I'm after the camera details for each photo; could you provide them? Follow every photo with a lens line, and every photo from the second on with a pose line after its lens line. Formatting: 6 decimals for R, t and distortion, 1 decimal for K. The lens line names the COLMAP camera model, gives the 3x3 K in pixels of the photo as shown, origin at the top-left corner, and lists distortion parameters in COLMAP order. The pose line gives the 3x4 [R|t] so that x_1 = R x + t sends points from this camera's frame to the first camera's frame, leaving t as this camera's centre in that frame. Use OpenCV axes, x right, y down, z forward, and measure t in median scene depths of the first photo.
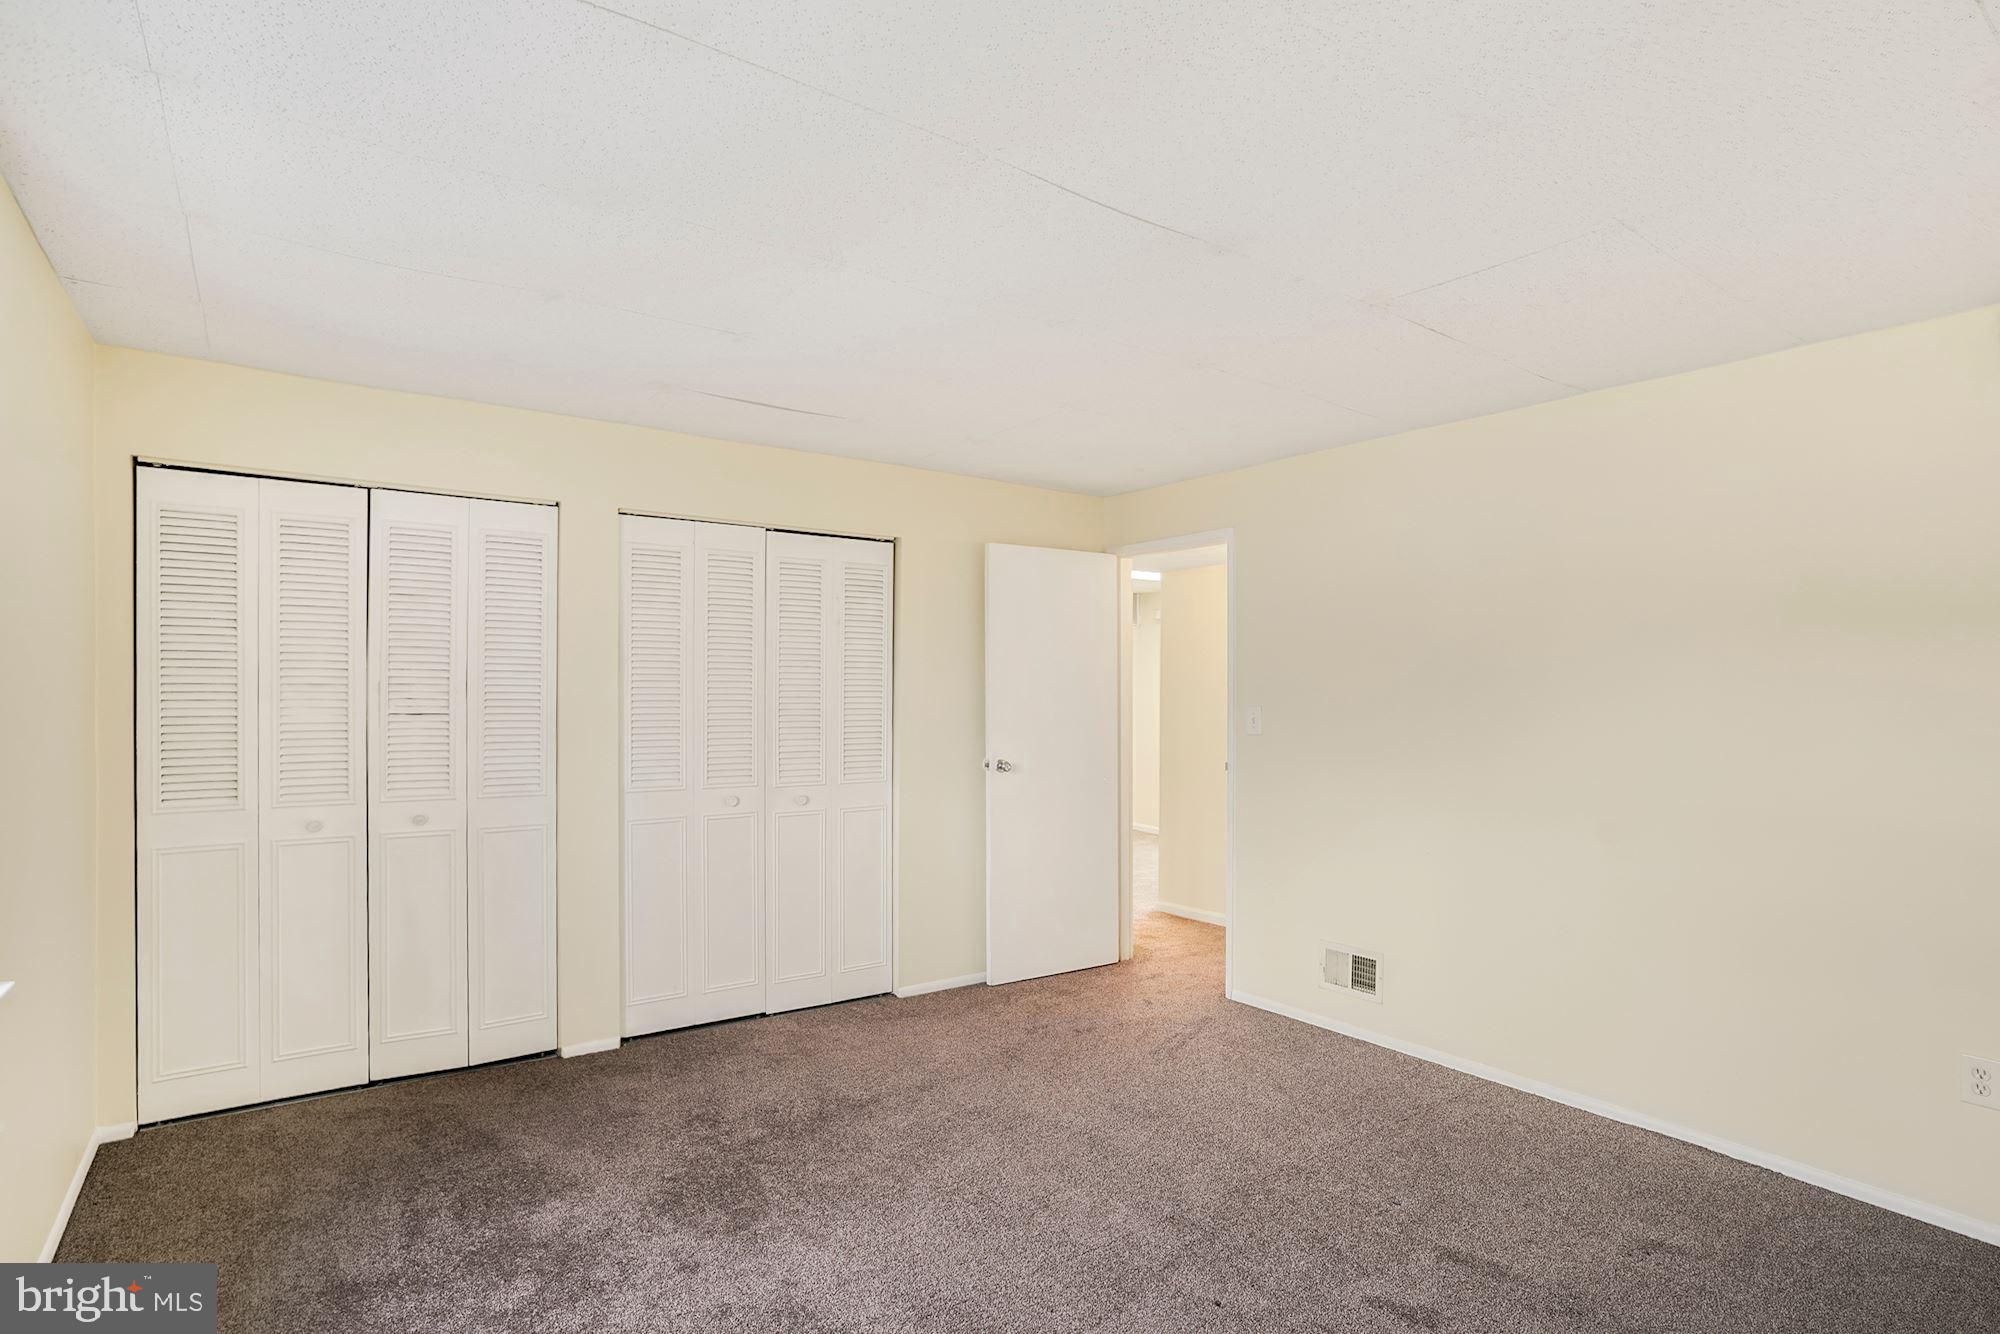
lens RADIAL K [[1038.0, 0, 1003.9], [0, 1038.0, 727.0], [0, 0, 1]] dist [-0.062416, 0.031924]
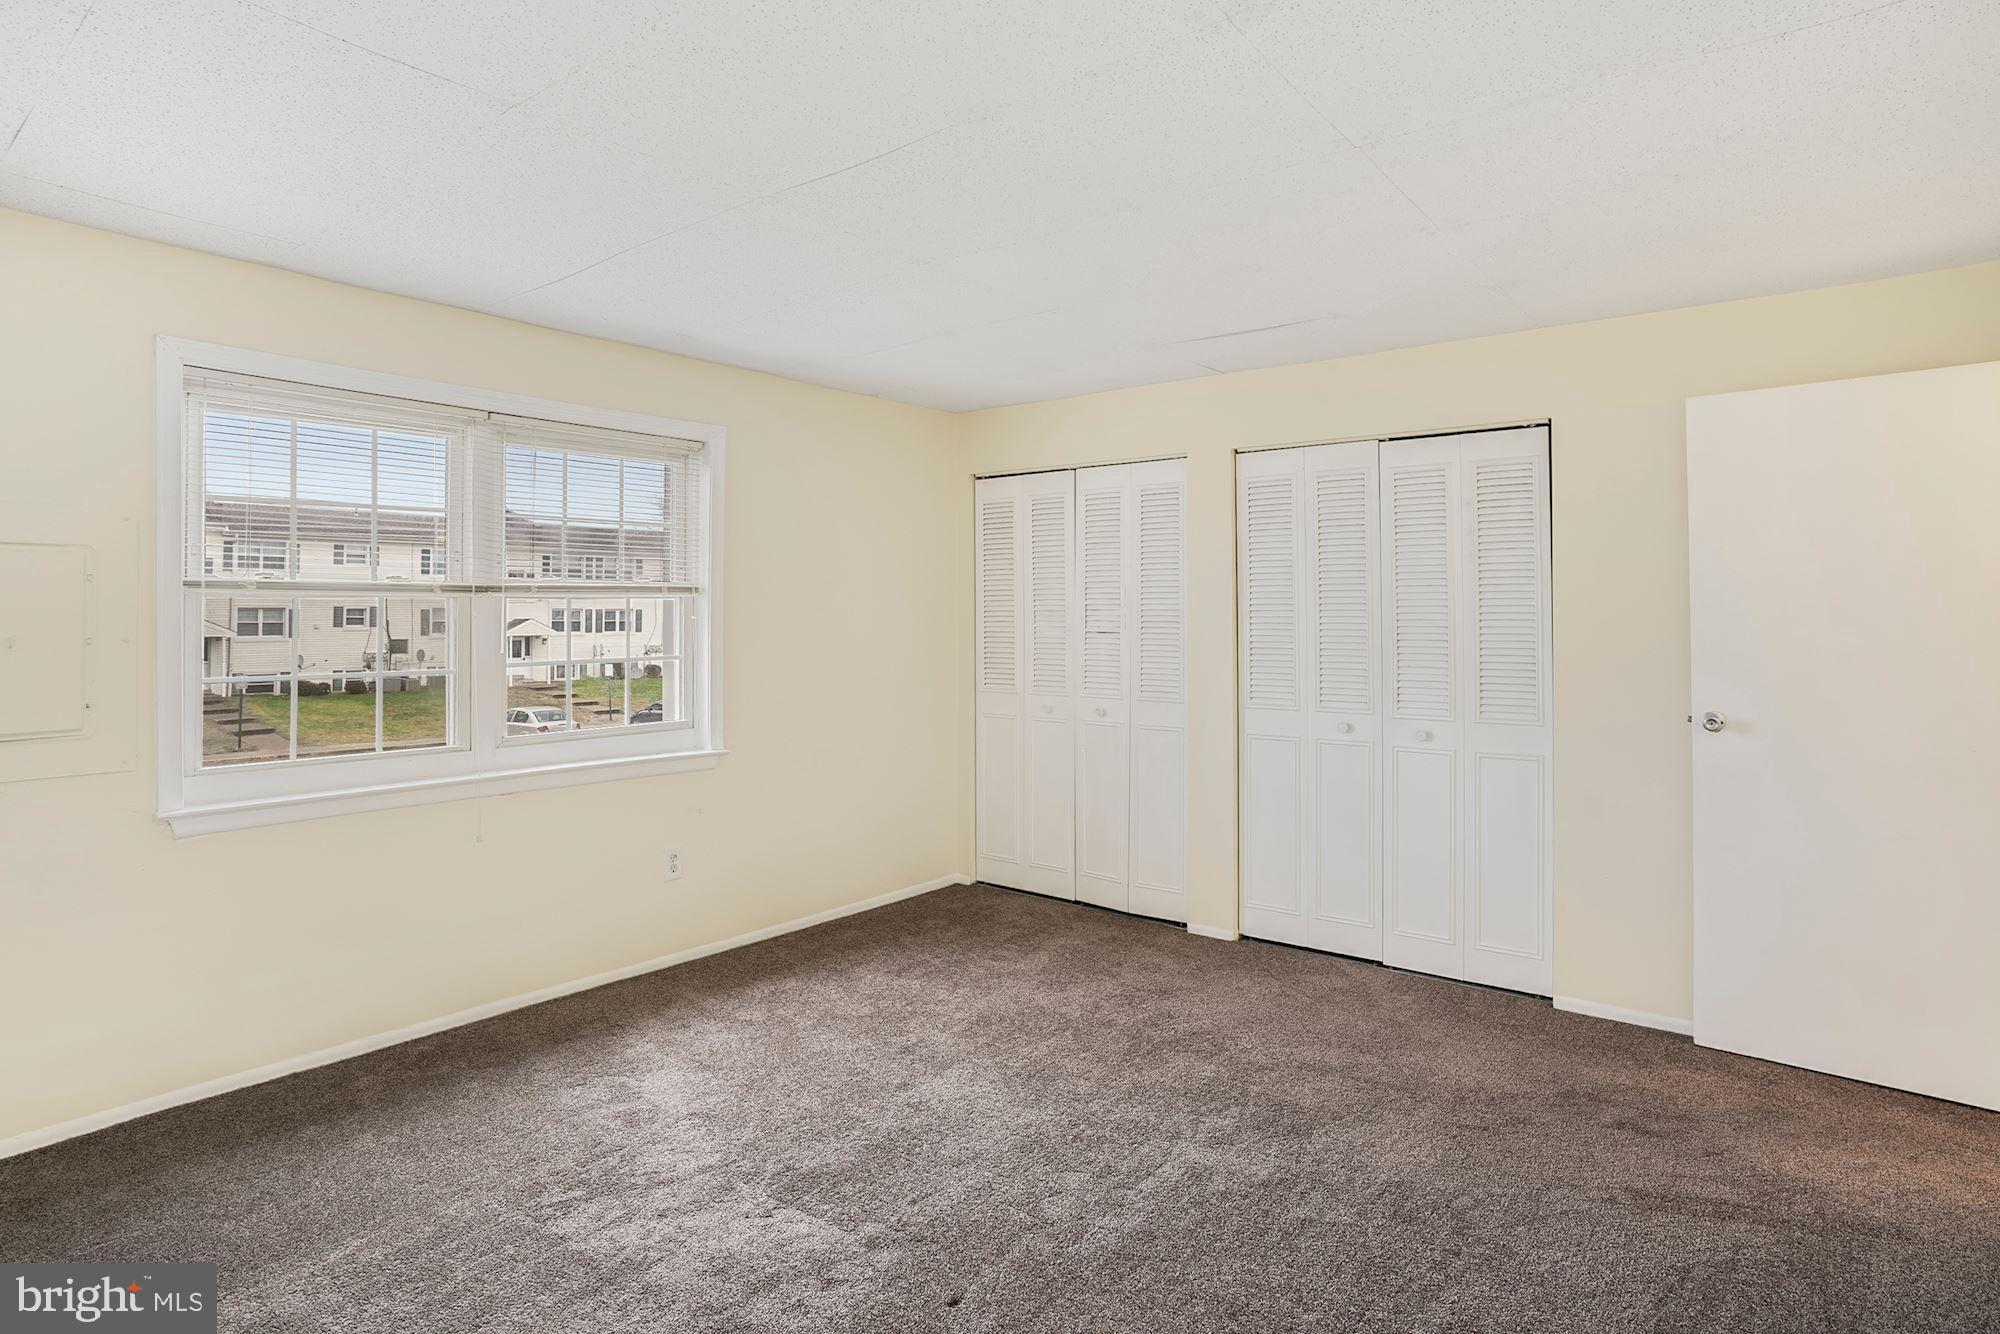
lens RADIAL K [[1047.3, 0, 998.4], [0, 1047.3, 618.1], [0, 0, 1]] dist [-0.074461, 0.031641]
pose [[0.265370, -0.004595, -0.964136, 0.580845], [-0.032662, 0.999372, -0.013753, -0.006716], [0.963593, 0.035140, 0.265053, 0.424283]]
